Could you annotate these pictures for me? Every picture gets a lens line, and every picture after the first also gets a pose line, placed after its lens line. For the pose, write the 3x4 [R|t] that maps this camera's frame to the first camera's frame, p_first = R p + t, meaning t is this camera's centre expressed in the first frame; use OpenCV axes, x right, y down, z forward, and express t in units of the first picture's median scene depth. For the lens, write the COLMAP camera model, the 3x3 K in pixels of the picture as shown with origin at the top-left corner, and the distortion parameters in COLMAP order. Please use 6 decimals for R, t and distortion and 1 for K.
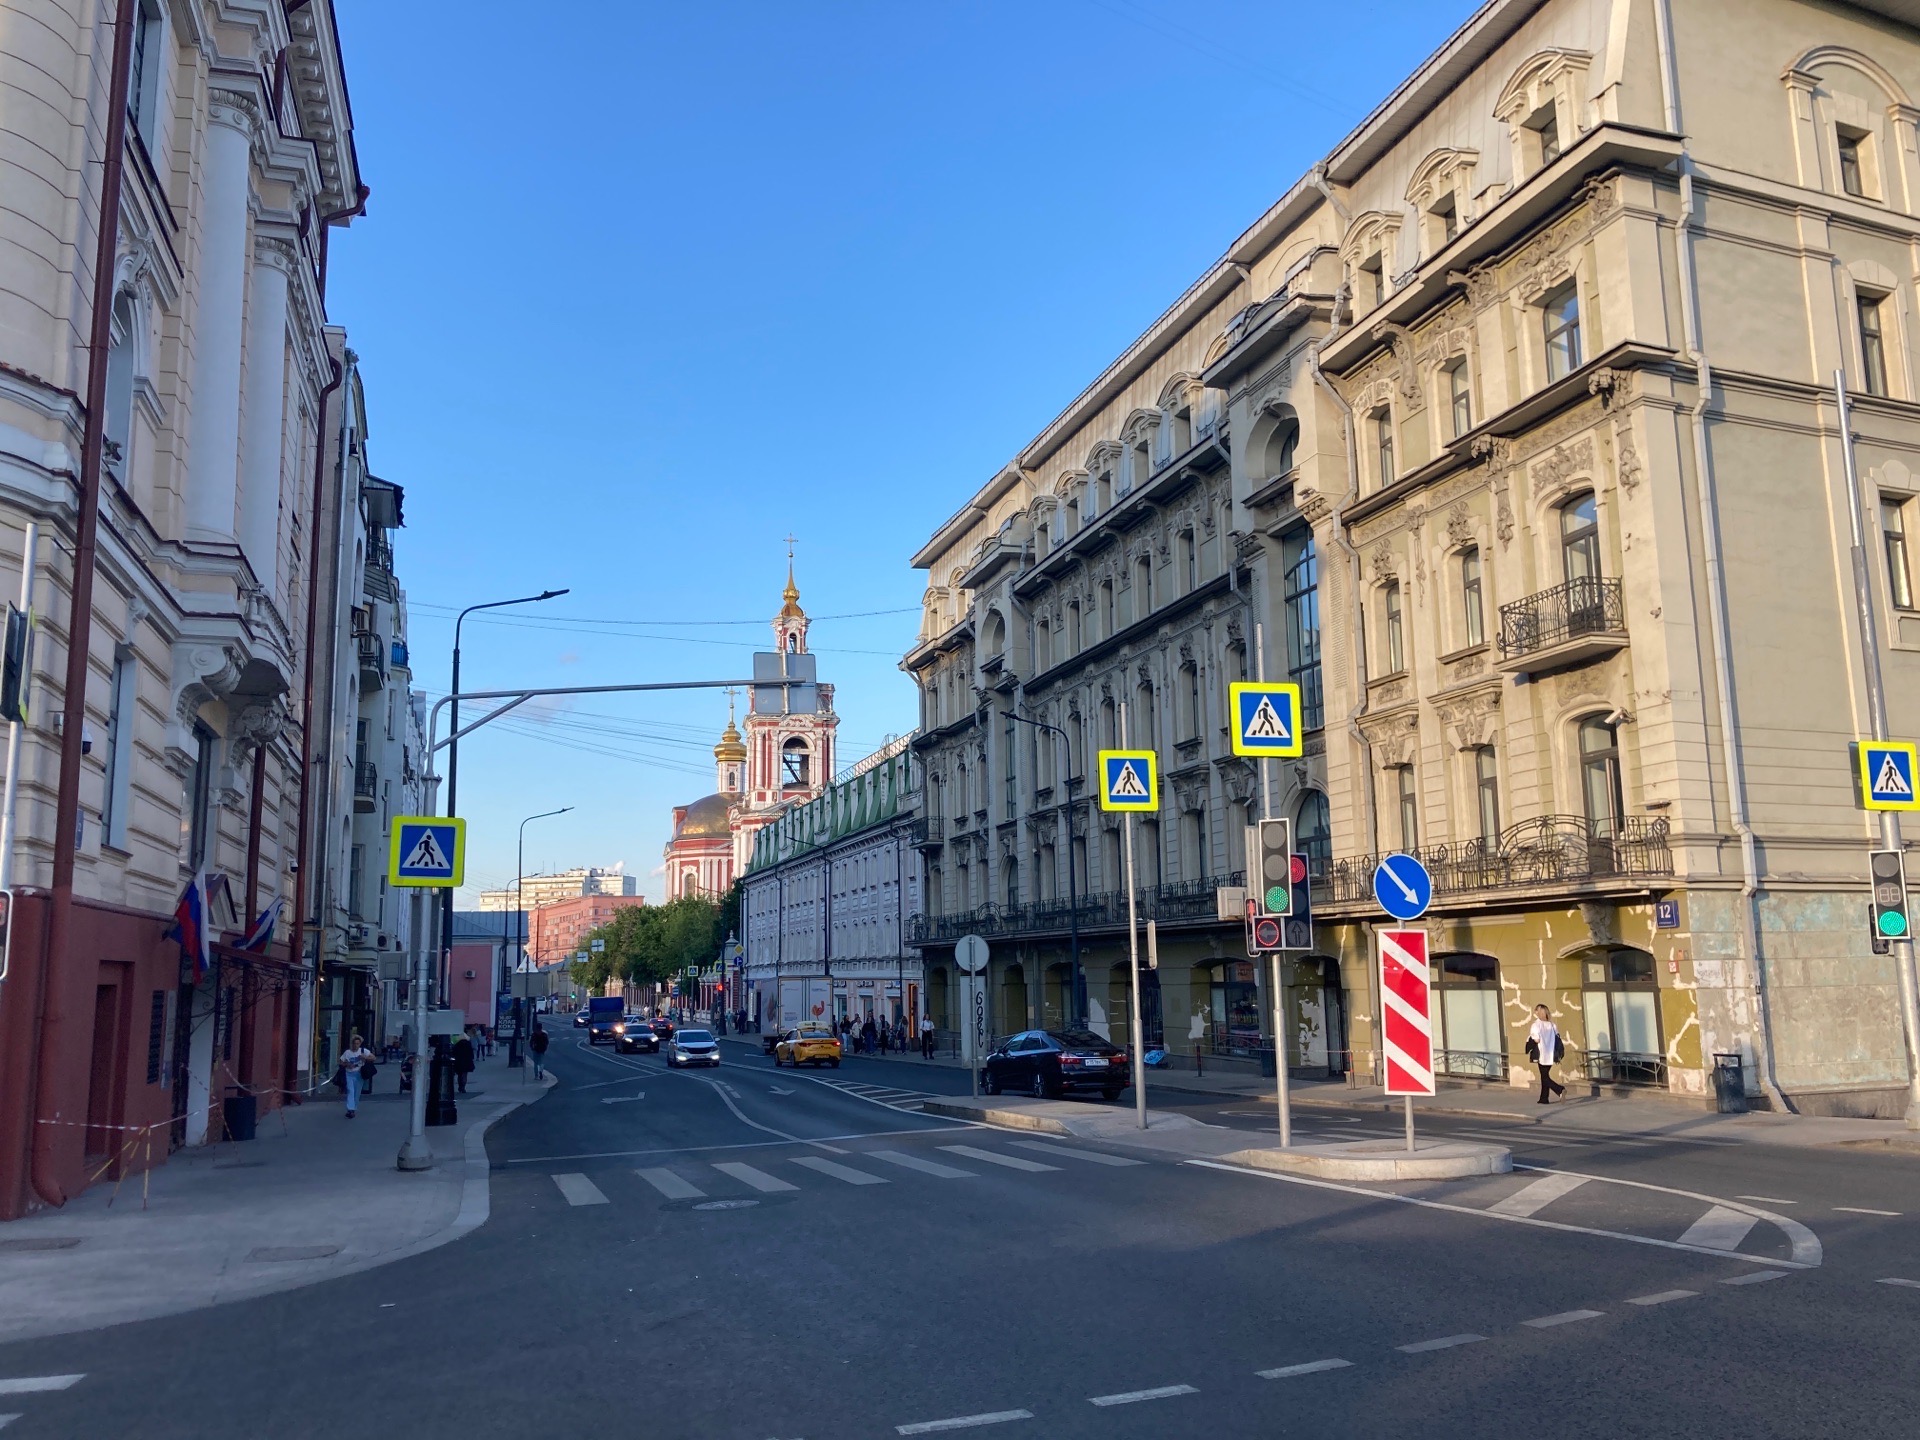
lens RADIAL K [[1564.9, 0, 960.0], [0, 1564.9, 720.0], [0, 0, 1]] dist [0.002305, 0.000576]
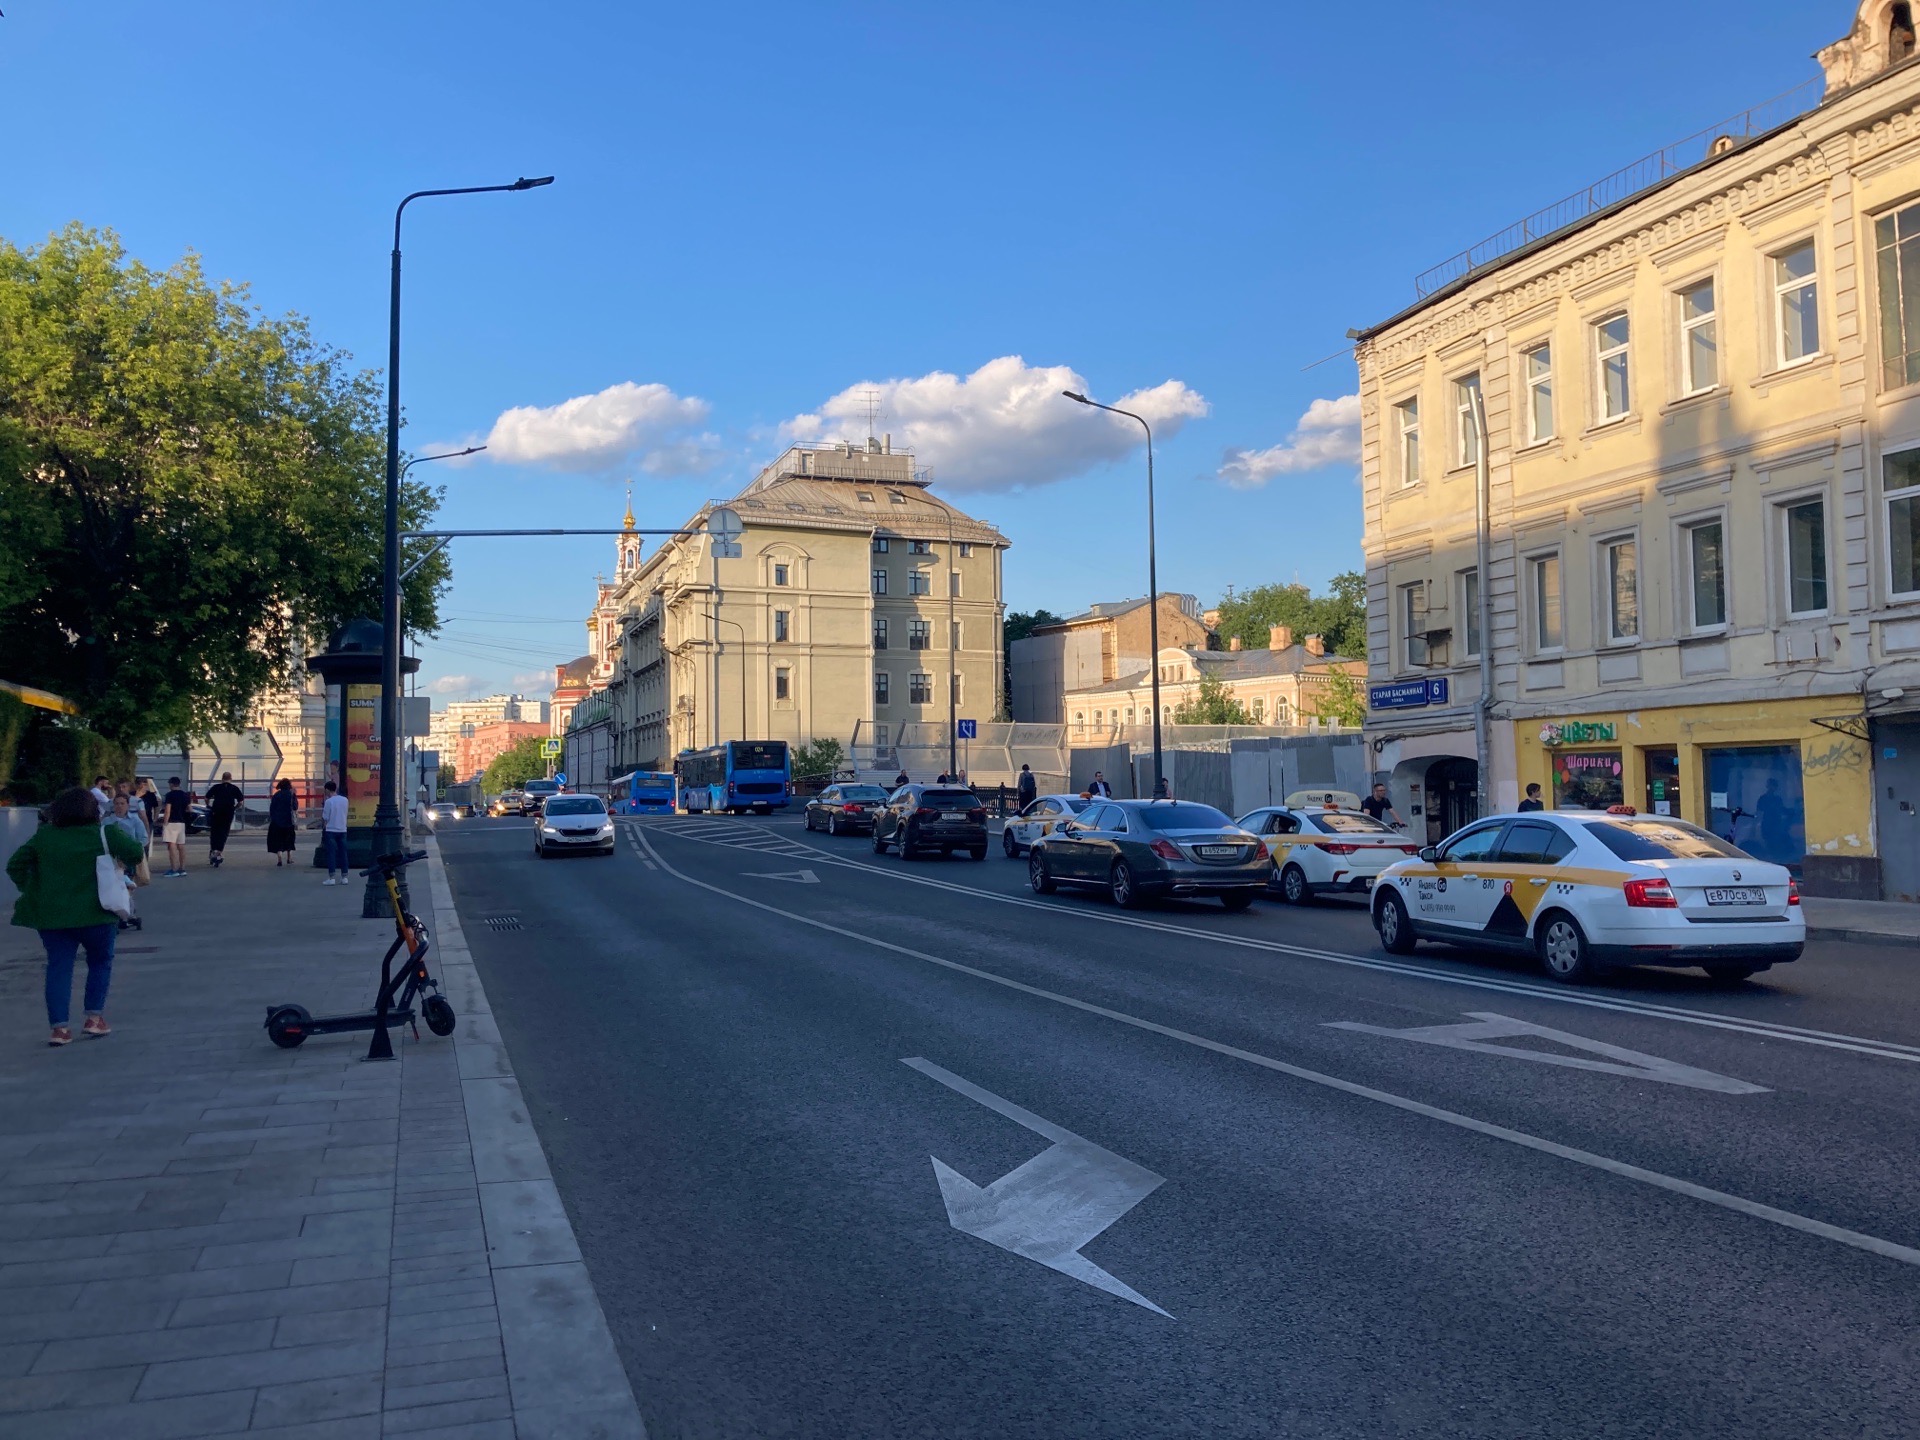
lens RADIAL K [[1564.9, 0, 960.0], [0, 1564.9, 720.0], [0, 0, 1]] dist [0.002305, 0.000576]
pose [[0.999201, 0.004388, 0.039722, 0.355766], [-0.009045, 0.992991, 0.117843, -0.190953], [-0.038926, -0.118109, 0.992237, -1.131425]]
